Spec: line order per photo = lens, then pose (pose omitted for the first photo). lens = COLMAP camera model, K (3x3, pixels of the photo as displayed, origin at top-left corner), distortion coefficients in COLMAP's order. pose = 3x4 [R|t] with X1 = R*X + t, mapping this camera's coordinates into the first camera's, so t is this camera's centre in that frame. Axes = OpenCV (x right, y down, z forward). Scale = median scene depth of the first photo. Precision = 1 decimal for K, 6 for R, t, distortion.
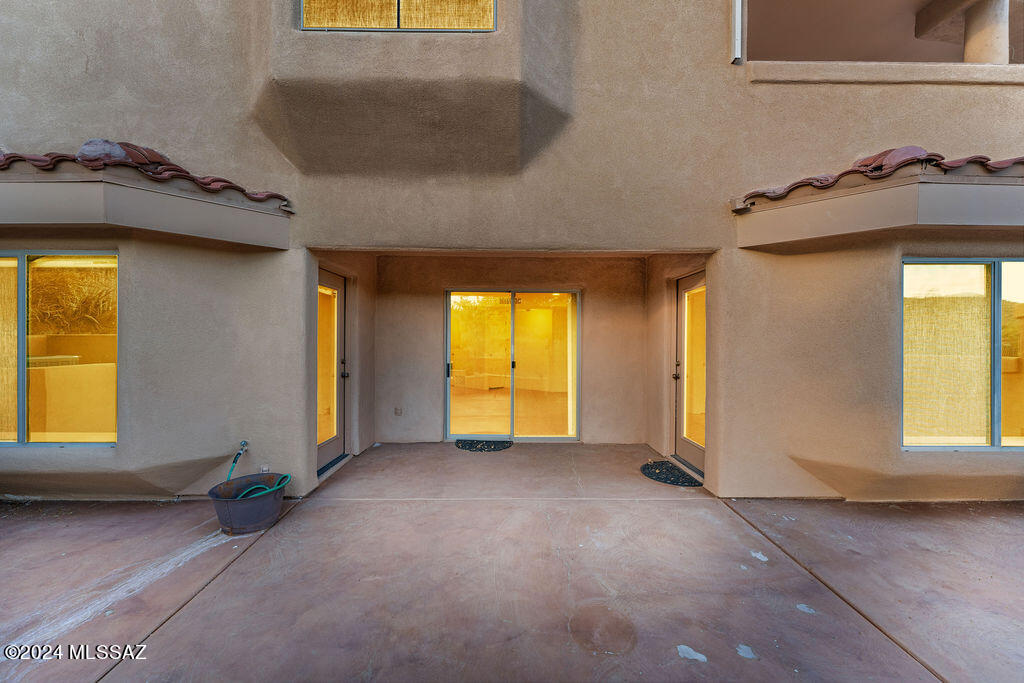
lens RADIAL K [[409.4, 0, 511.6], [0, 409.4, 343.4], [0, 0, 1]] dist [-0.000786, 0.000192]
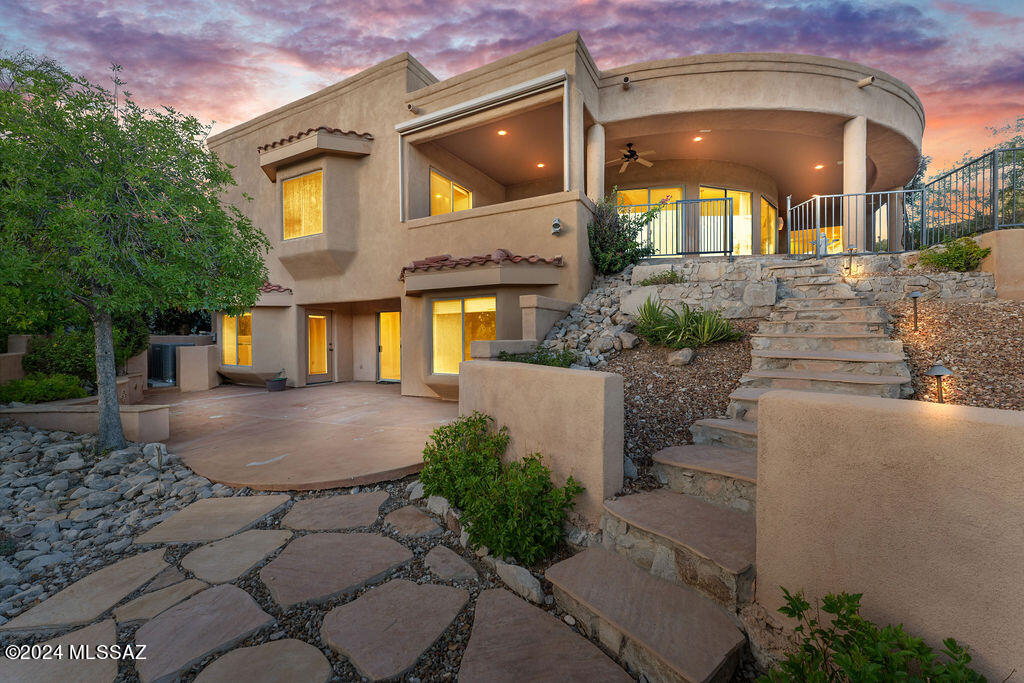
lens RADIAL K [[409.4, 0, 511.3], [0, 409.4, 342.1], [0, 0, 1]] dist [-0.000786, 0.000192]
pose [[0.882554, -0.009213, -0.470120, 2.303503], [0.014373, 0.999869, 0.007387, 0.036490], [0.469991, -0.013277, 0.882572, -0.909012]]
